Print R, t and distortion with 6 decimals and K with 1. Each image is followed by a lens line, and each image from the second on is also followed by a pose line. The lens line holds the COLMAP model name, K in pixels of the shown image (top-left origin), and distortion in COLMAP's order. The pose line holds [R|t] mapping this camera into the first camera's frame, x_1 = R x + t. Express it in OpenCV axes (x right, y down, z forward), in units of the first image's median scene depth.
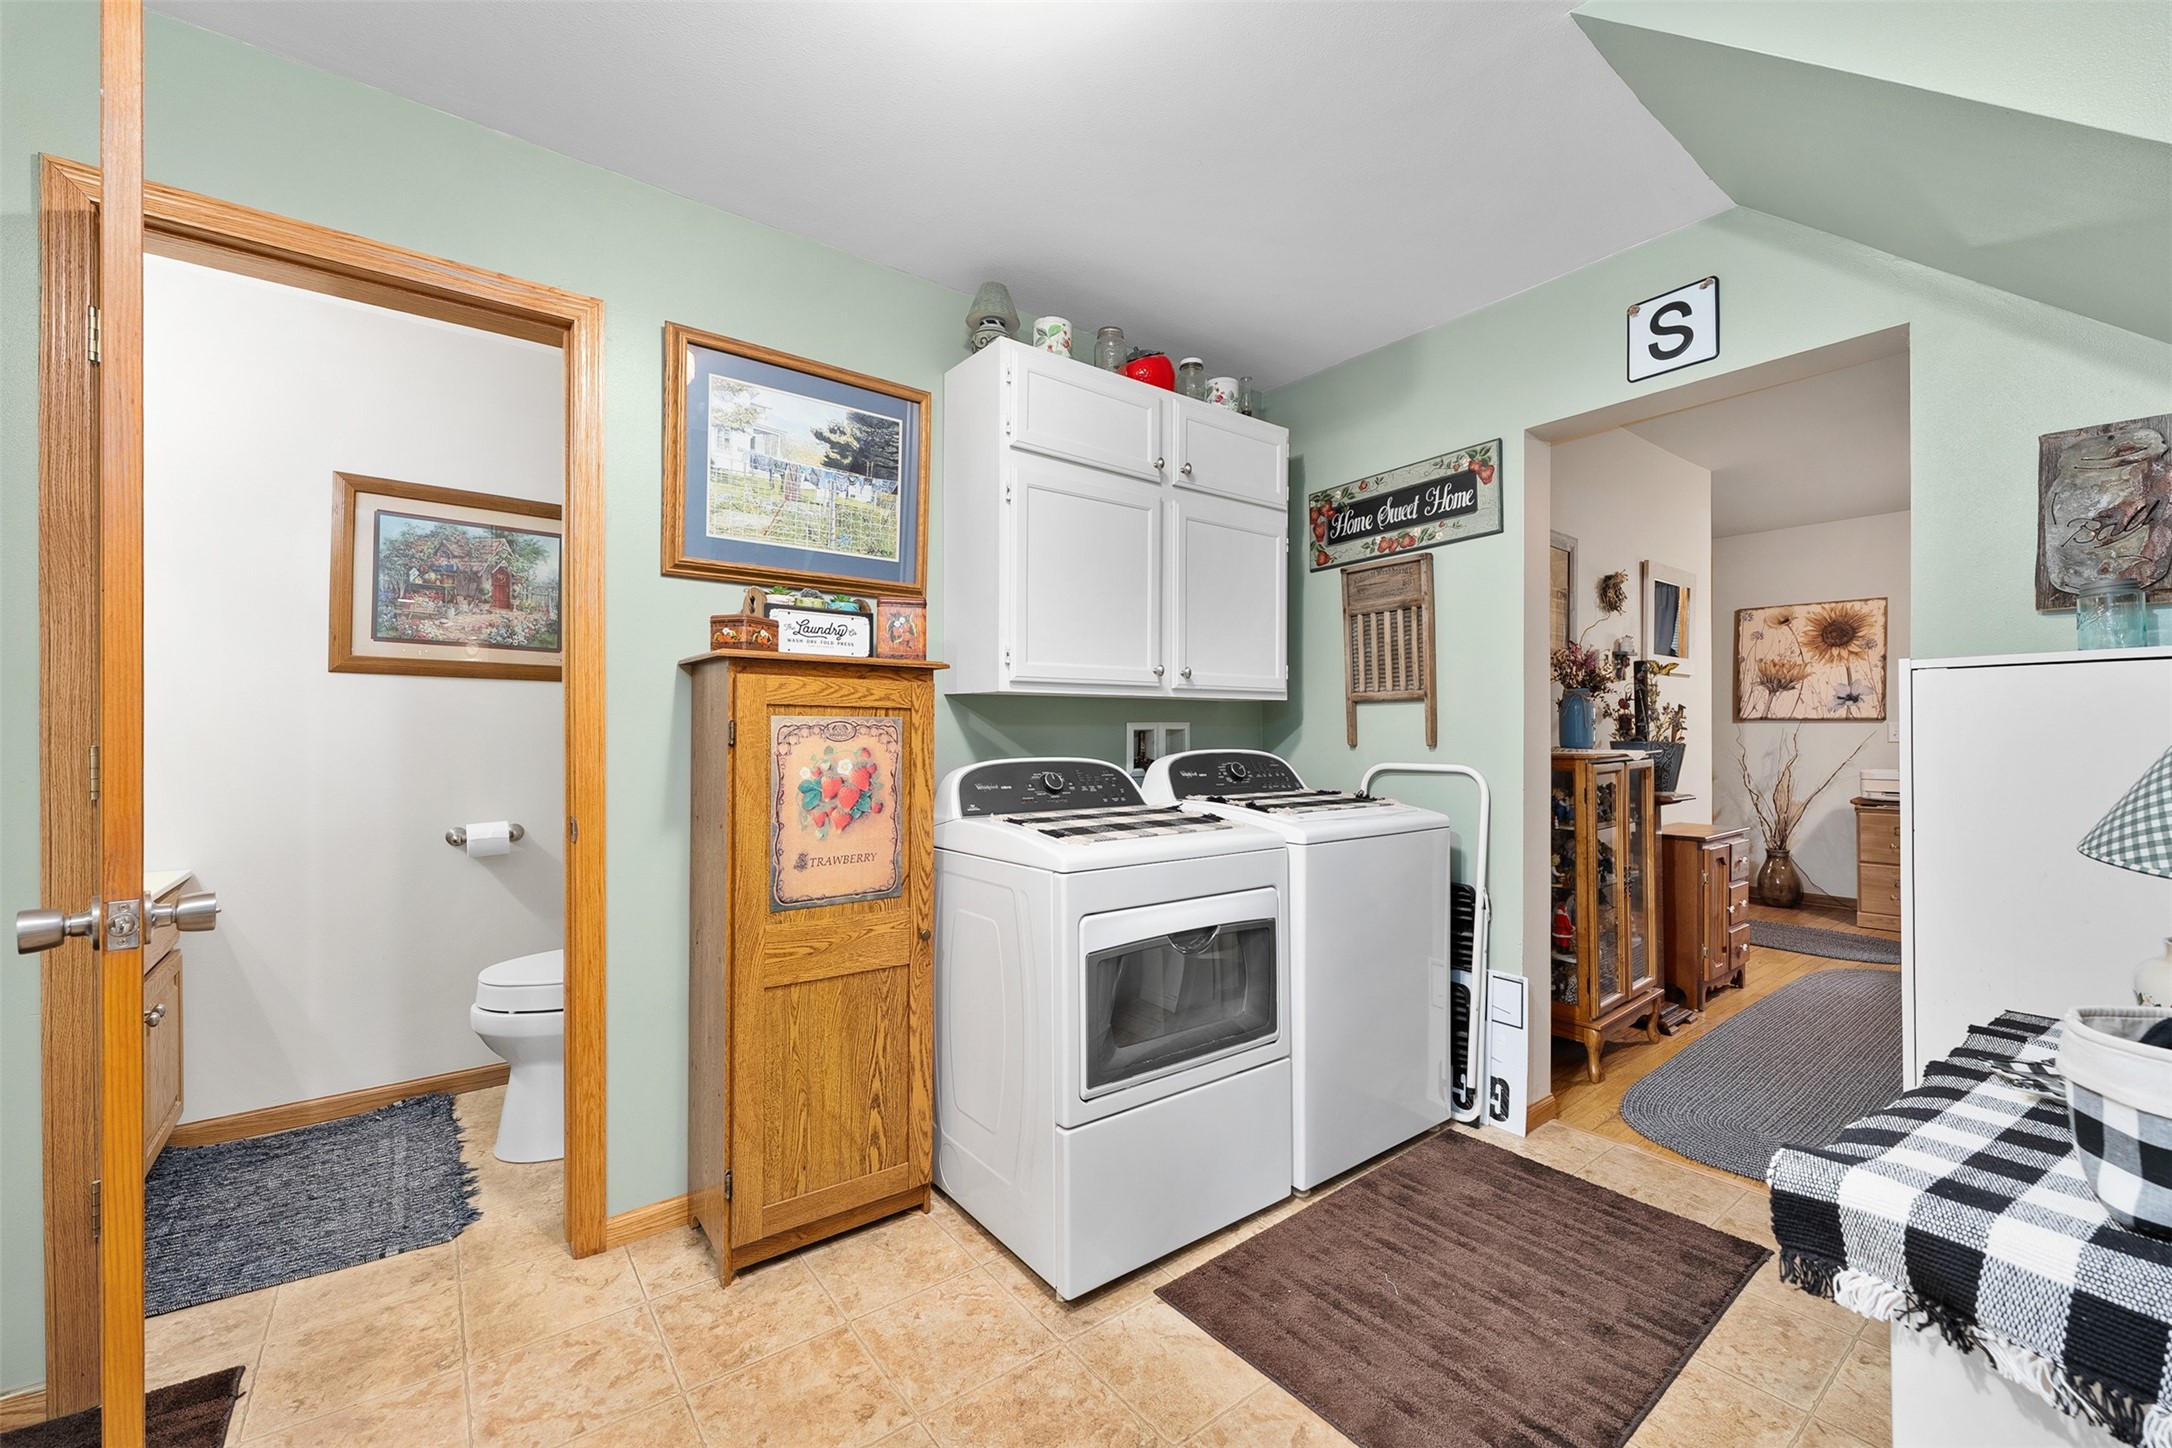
lens RADIAL K [[870.6, 0, 1087.4], [0, 870.6, 727.6], [0, 0, 1]] dist [-0.002826, -0.001015]
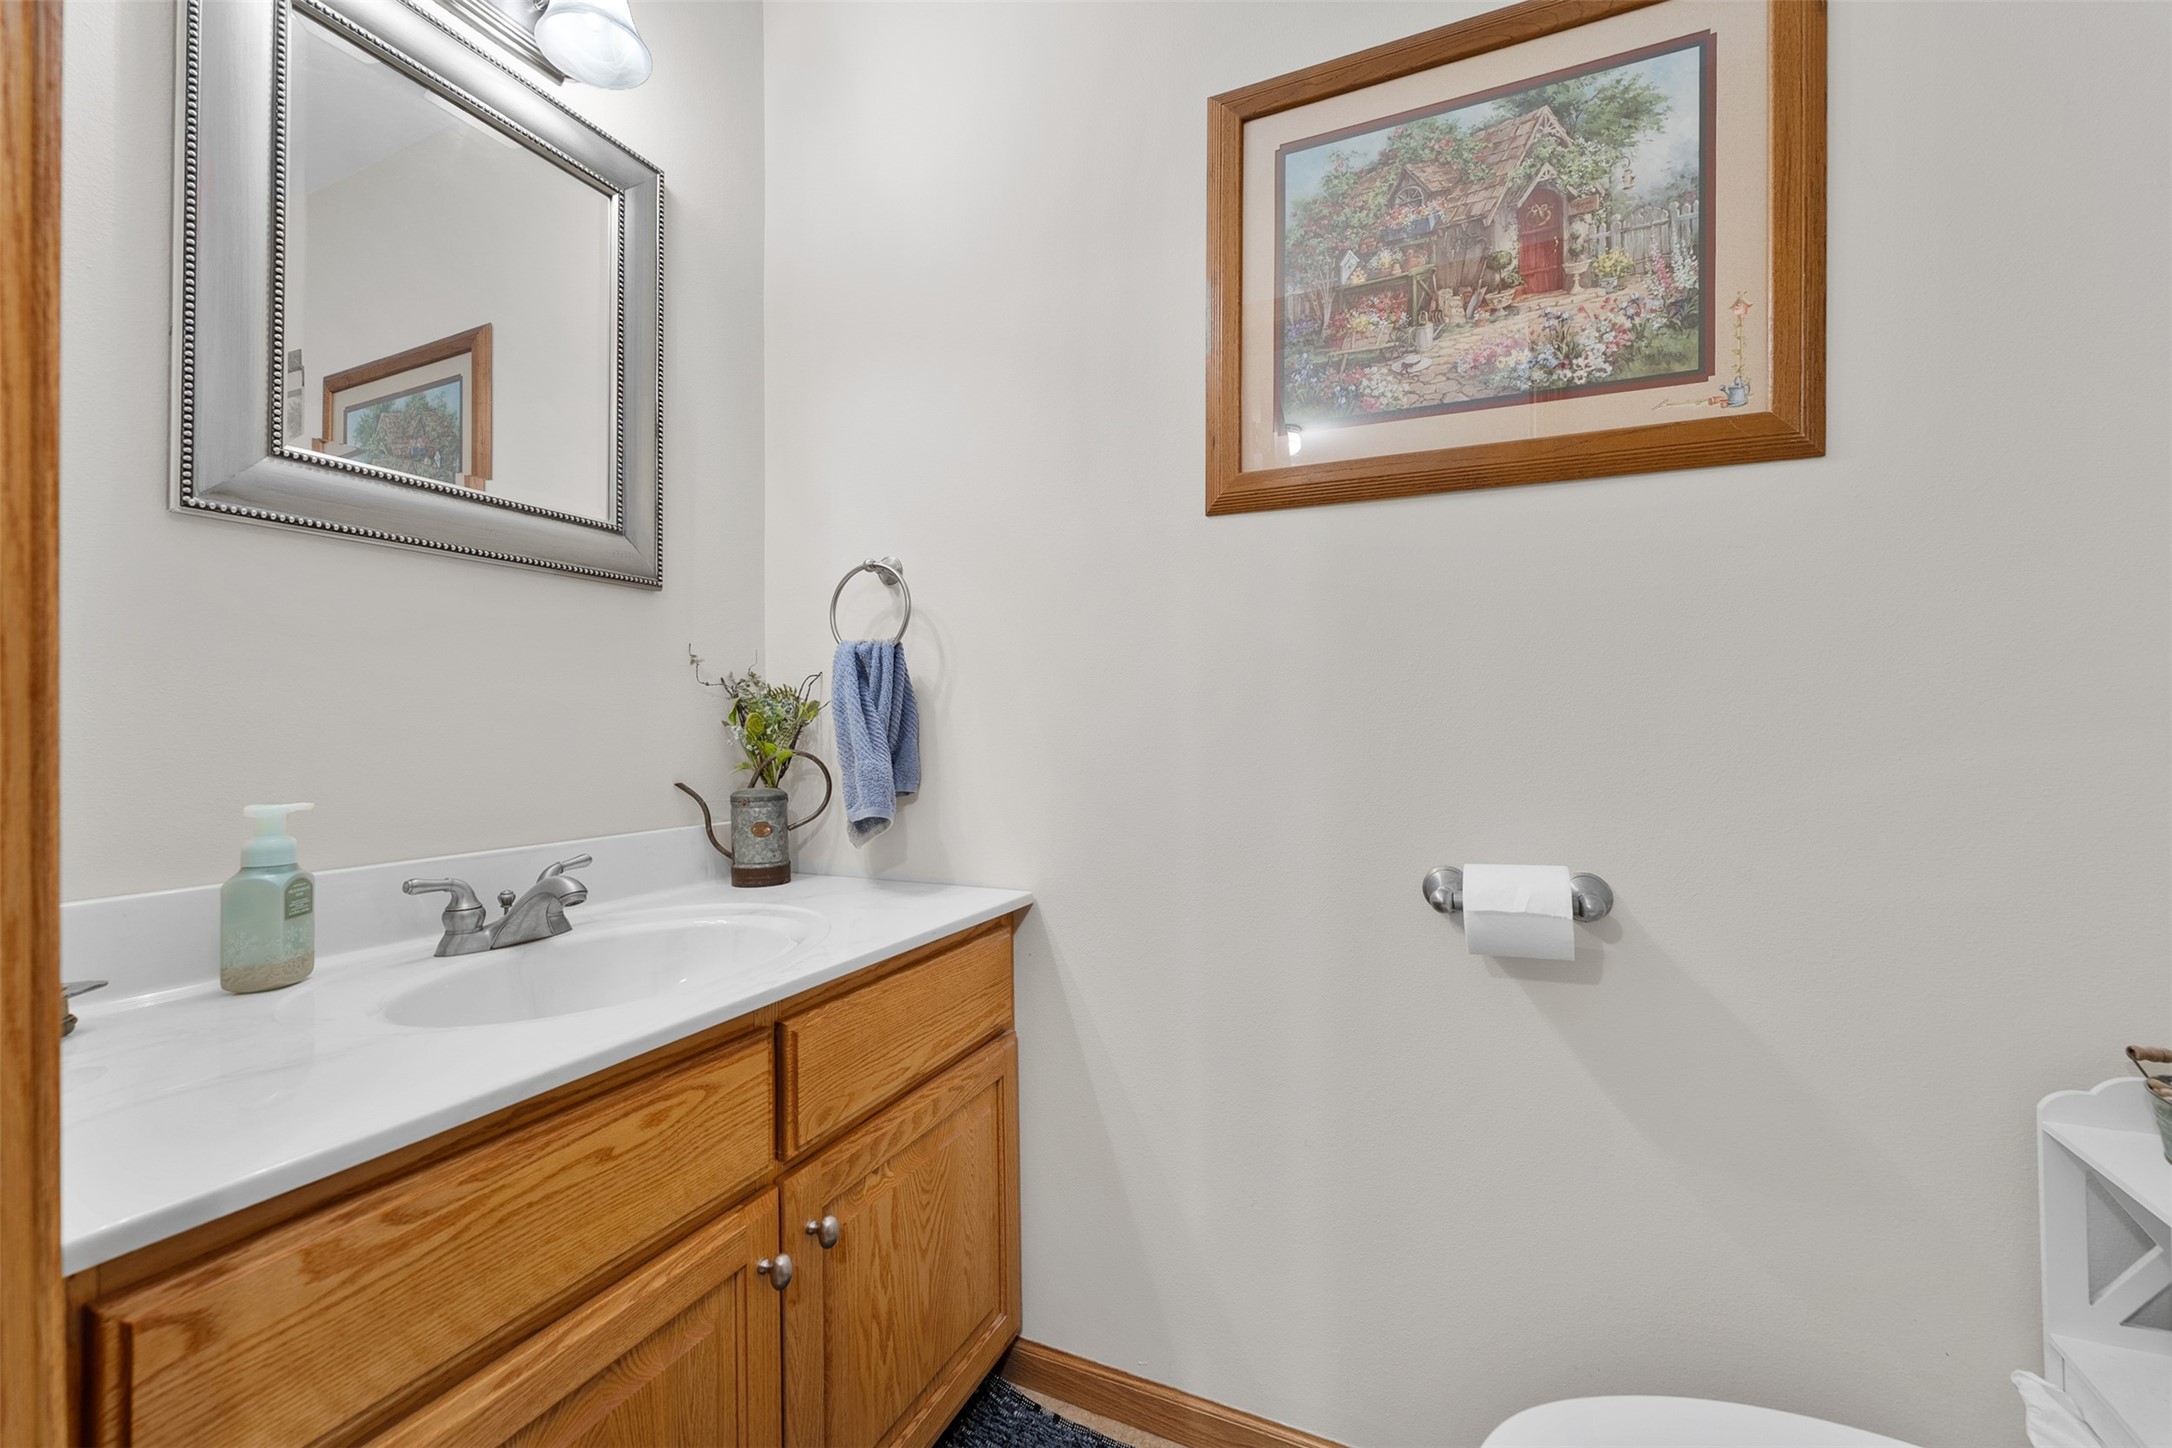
lens RADIAL K [[870.6, 0, 1070.0], [0, 870.6, 717.7], [0, 0, 1]] dist [-0.002826, -0.001015]
pose [[0.461807, -0.007730, -0.886947, -0.593598], [0.012901, 0.999915, -0.001998, 0.059907], [0.886886, -0.010520, 0.461868, 0.874673]]
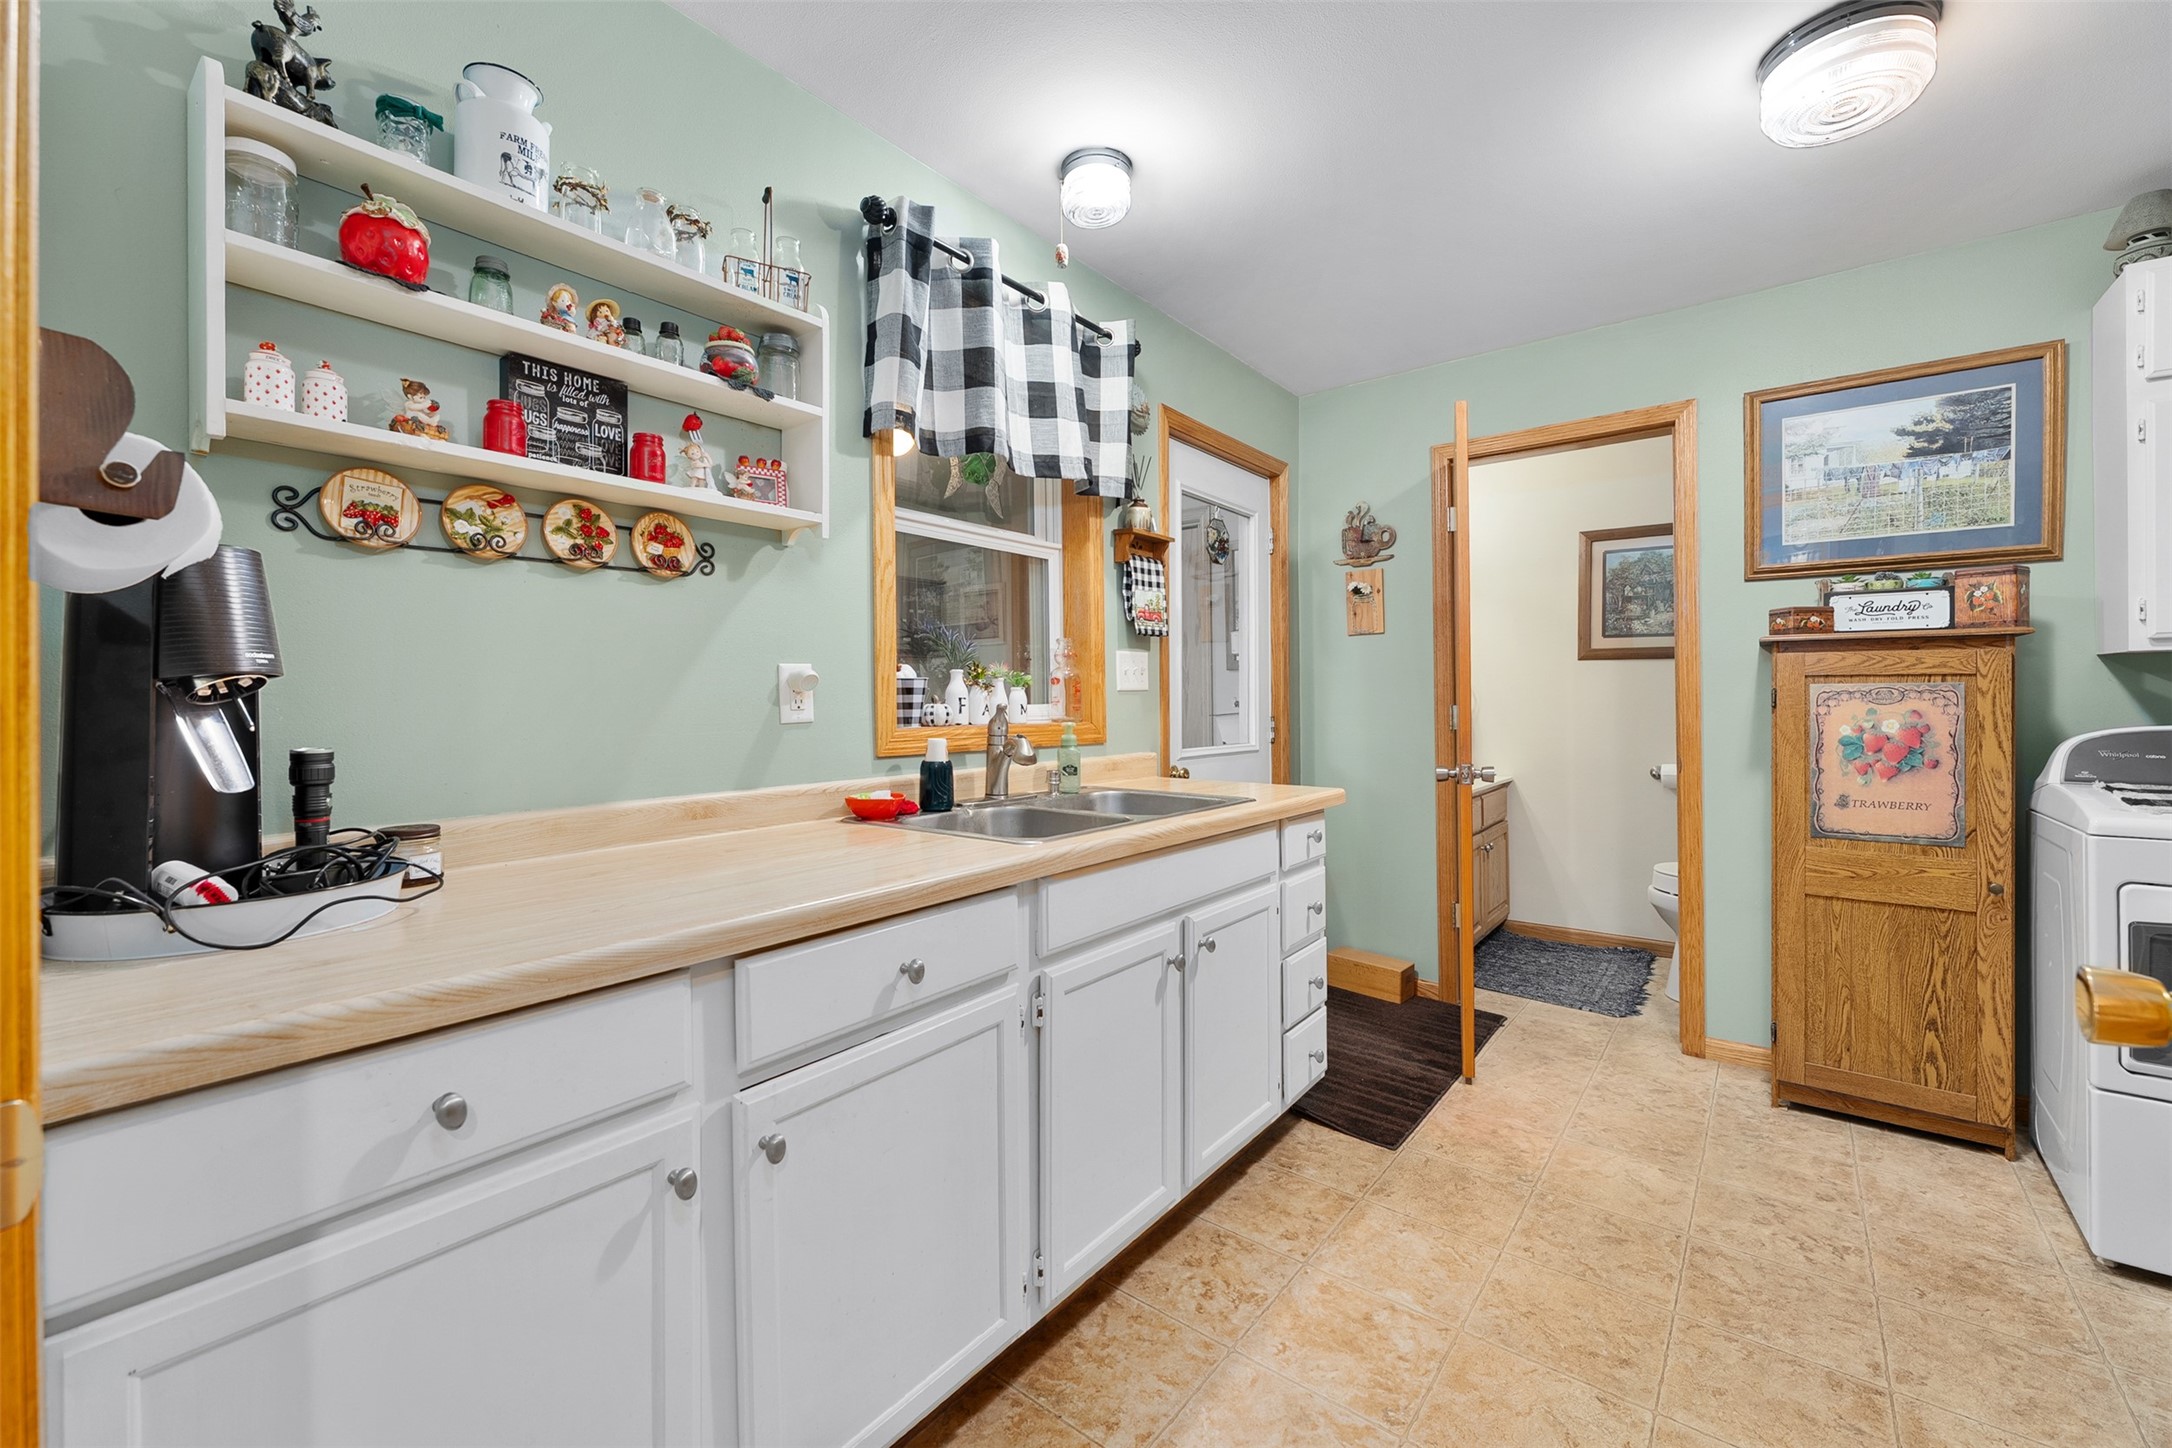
lens RADIAL K [[870.6, 0, 1091.2], [0, 870.6, 702.9], [0, 0, 1]] dist [-0.002826, -0.001015]
pose [[0.247270, 0.000537, -0.968947, 0.540285], [0.011303, 0.999930, 0.003439, -0.002336], [0.968881, -0.011803, 0.247246, -0.306095]]
